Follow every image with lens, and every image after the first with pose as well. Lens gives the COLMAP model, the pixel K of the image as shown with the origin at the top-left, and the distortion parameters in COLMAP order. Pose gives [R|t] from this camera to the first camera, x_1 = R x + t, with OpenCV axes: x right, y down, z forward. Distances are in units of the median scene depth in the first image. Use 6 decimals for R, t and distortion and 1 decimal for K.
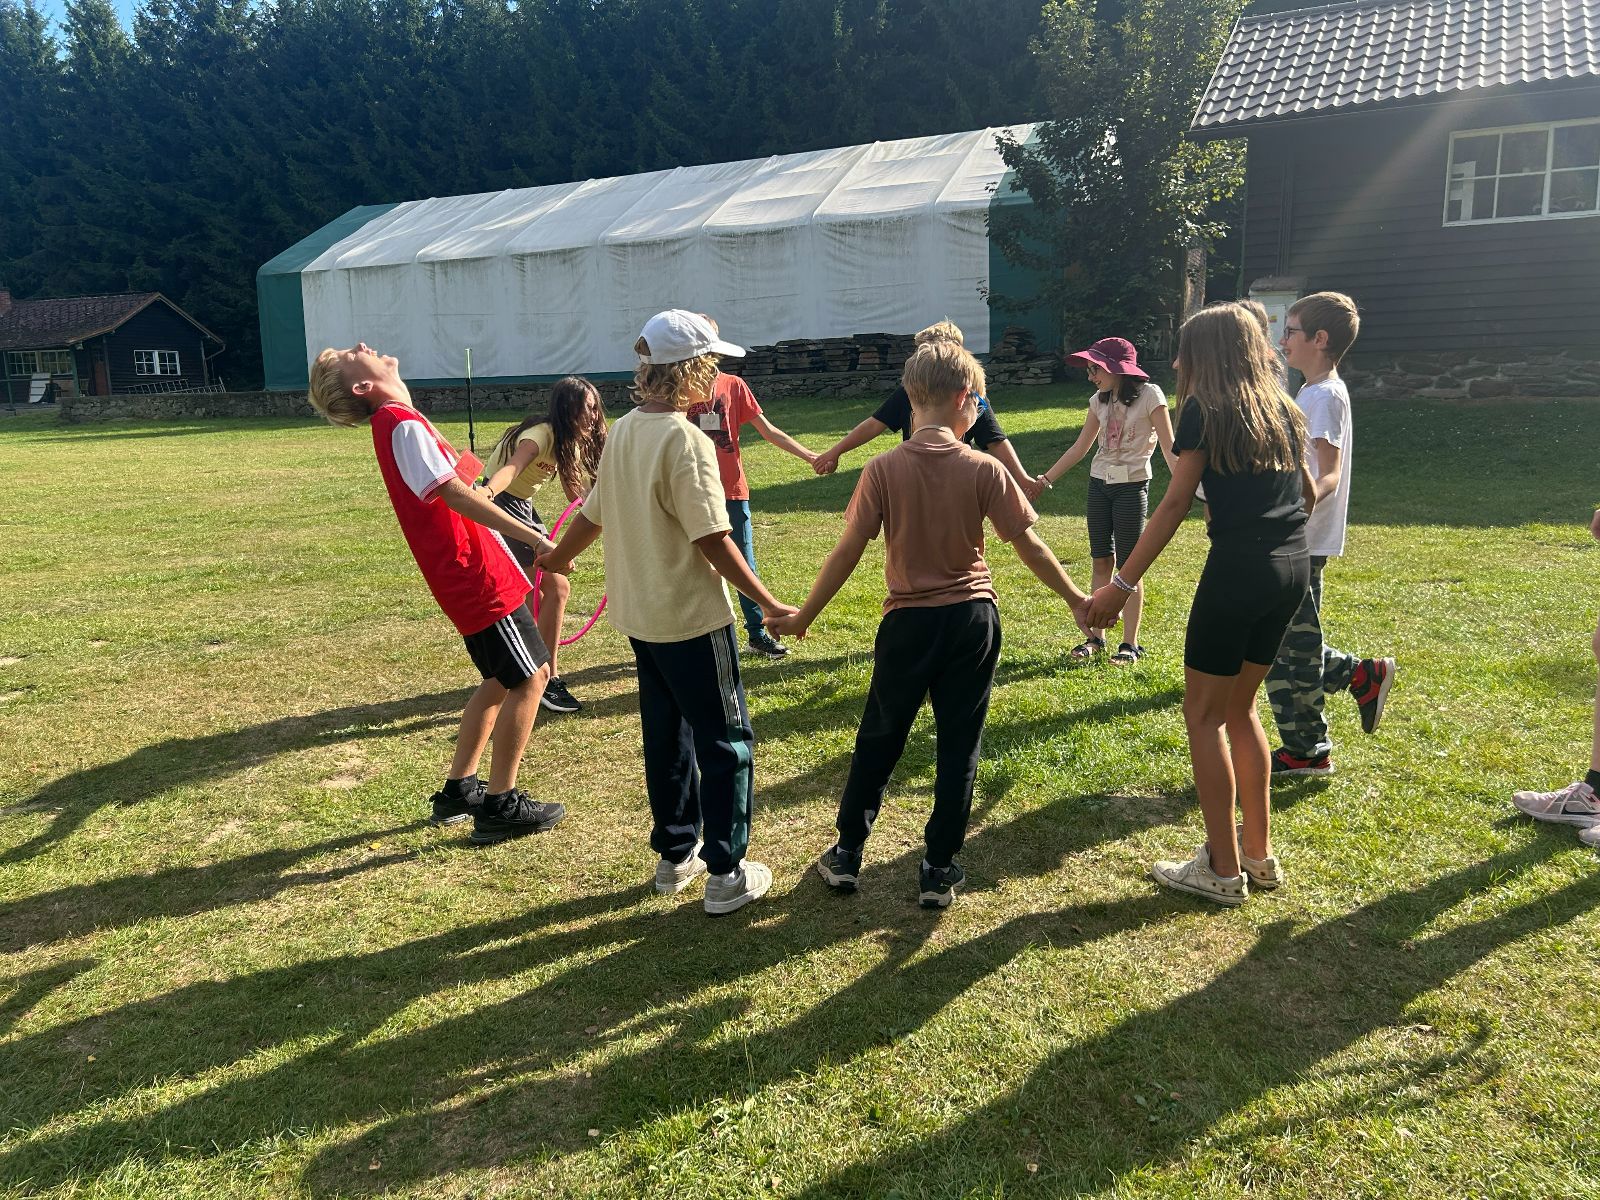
lens RADIAL K [[1204.1, 0, 800.0], [0, 1204.1, 609.2], [0, 0, 1]] dist [0.057659, -0.061680]
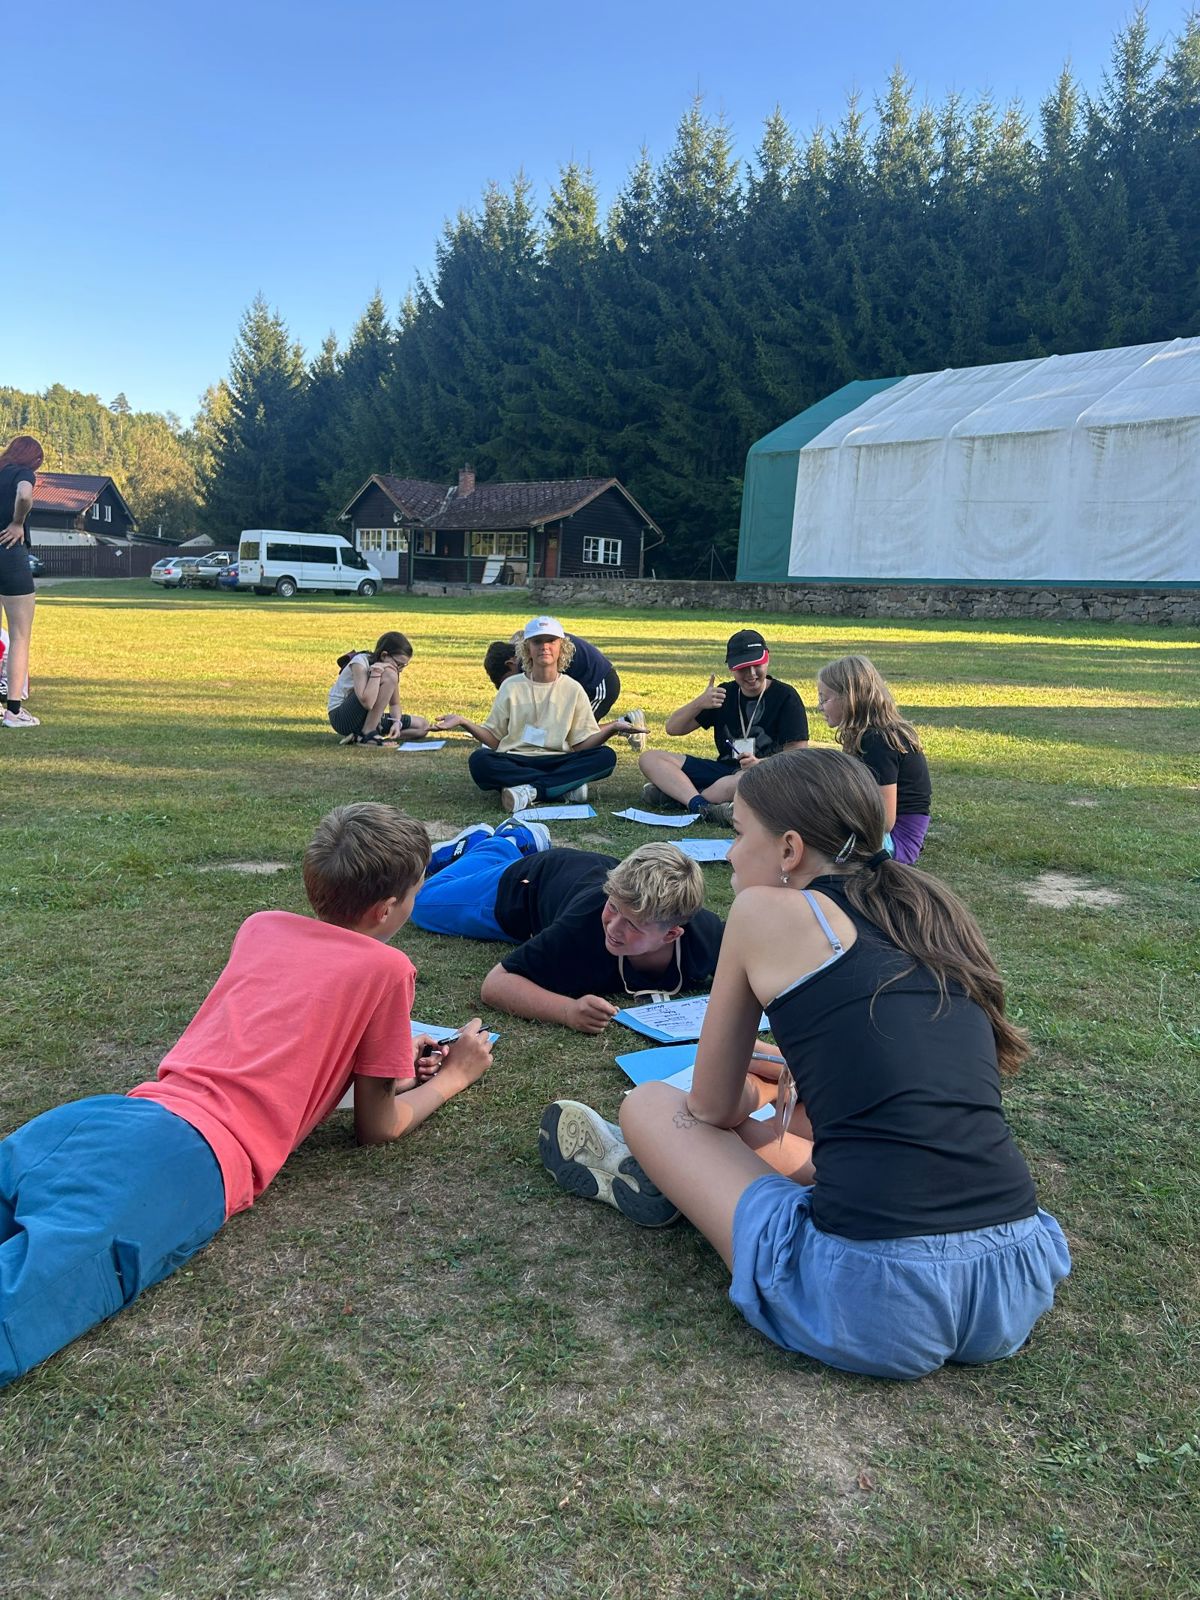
lens RADIAL K [[1204.1, 0, 596.1], [0, 1204.1, 804.9], [0, 0, 1]] dist [0.057659, -0.061680]
pose [[0.917619, 0.132619, -0.374684, -0.146705], [-0.139993, 0.990123, 0.007602, -0.008006], [0.371991, 0.045477, 0.927122, 0.116977]]
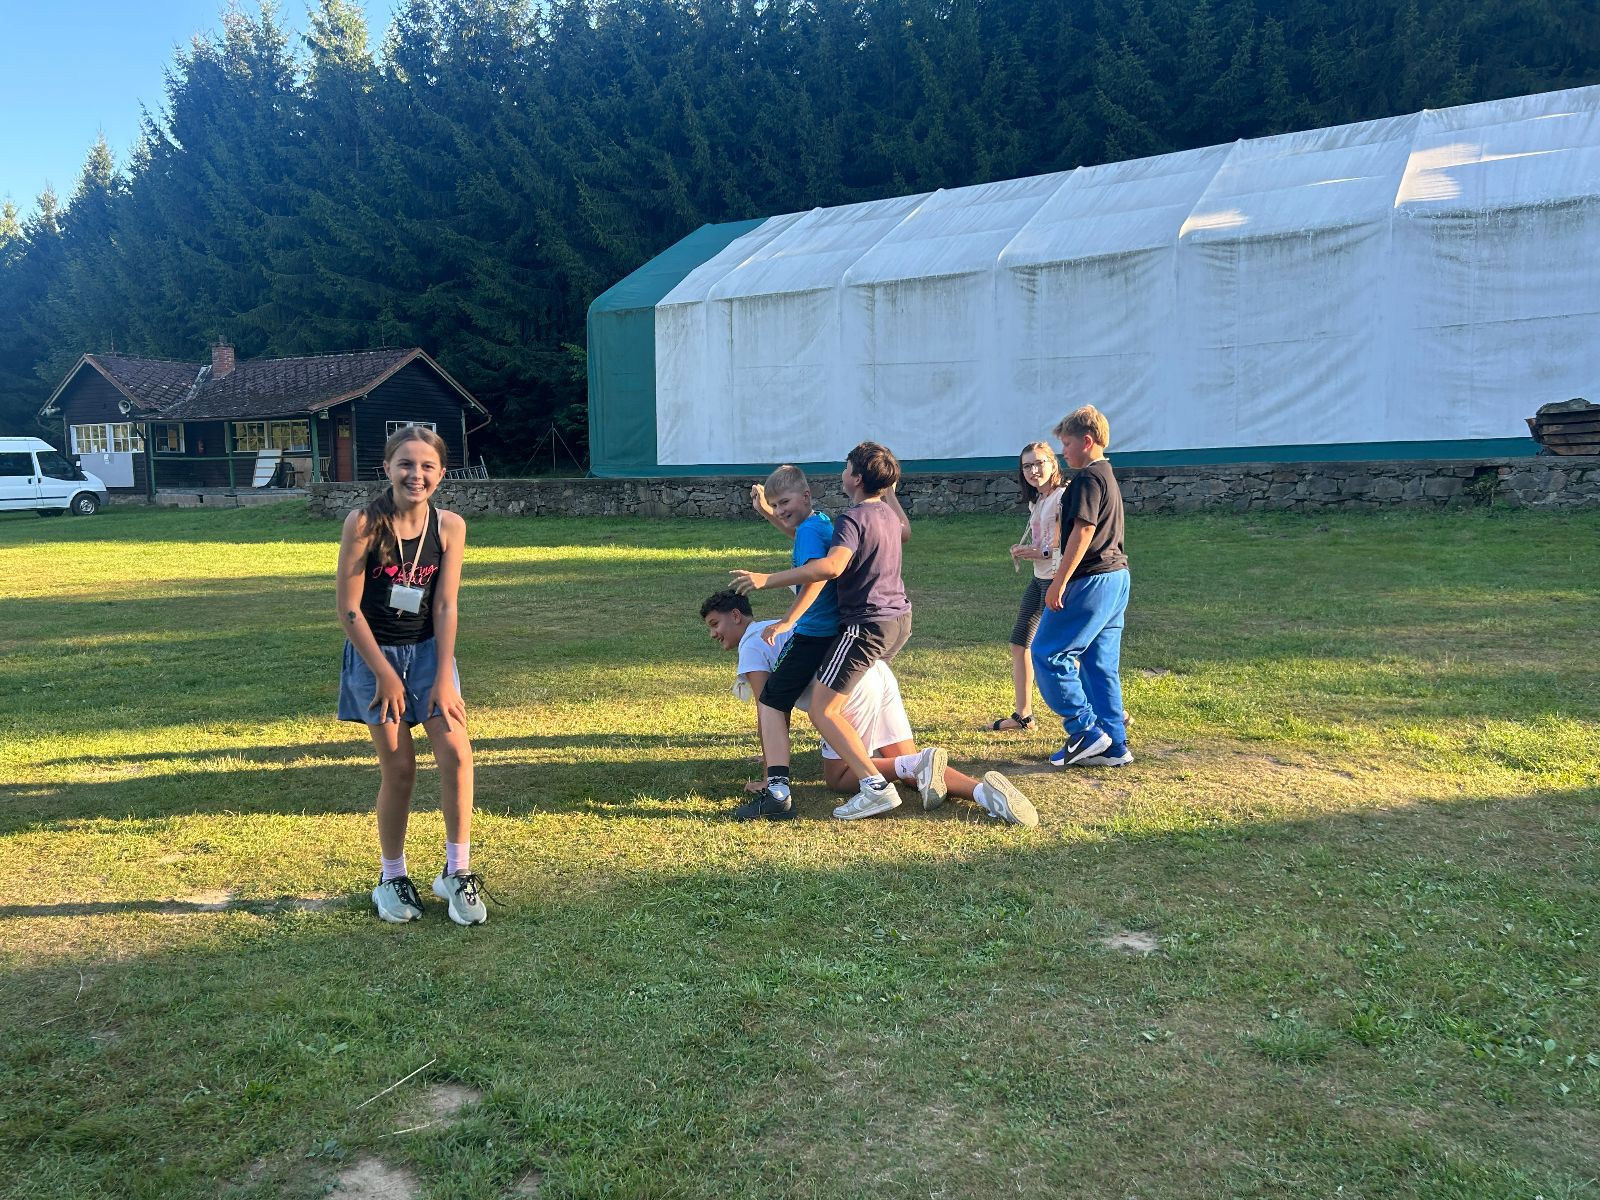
lens RADIAL K [[1204.1, 0, 801.6], [0, 1204.1, 605.6], [0, 0, 1]] dist [0.057659, -0.061680]
pose [[0.994426, 0.020932, -0.103335, -0.201971], [-0.028056, 0.997293, -0.067967, -0.050636], [0.101632, 0.070488, 0.992322, 0.270874]]
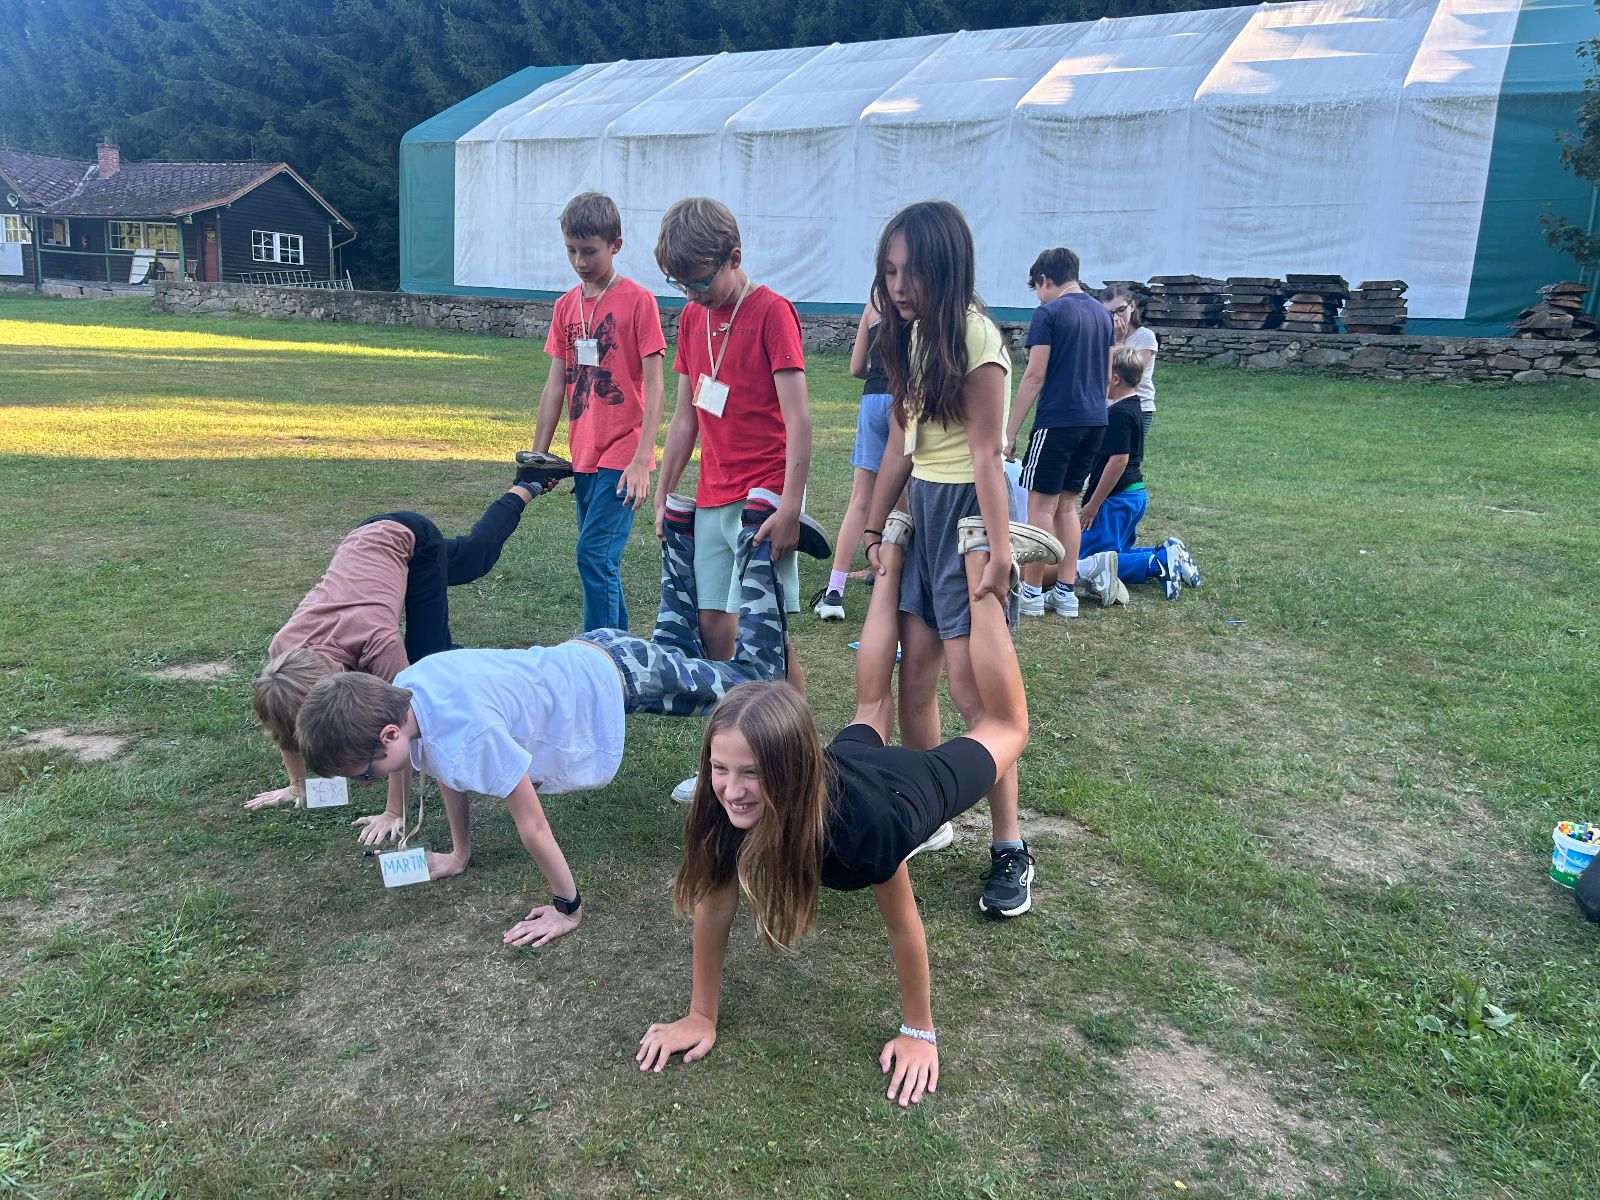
lens RADIAL K [[1204.1, 0, 785.7], [0, 1204.1, 607.4], [0, 0, 1]] dist [0.057659, -0.061680]
pose [[0.991391, 0.101381, -0.082856, -0.084870], [-0.097249, 0.993876, 0.052479, -0.033679], [0.087669, -0.043970, 0.995179, 0.184342]]
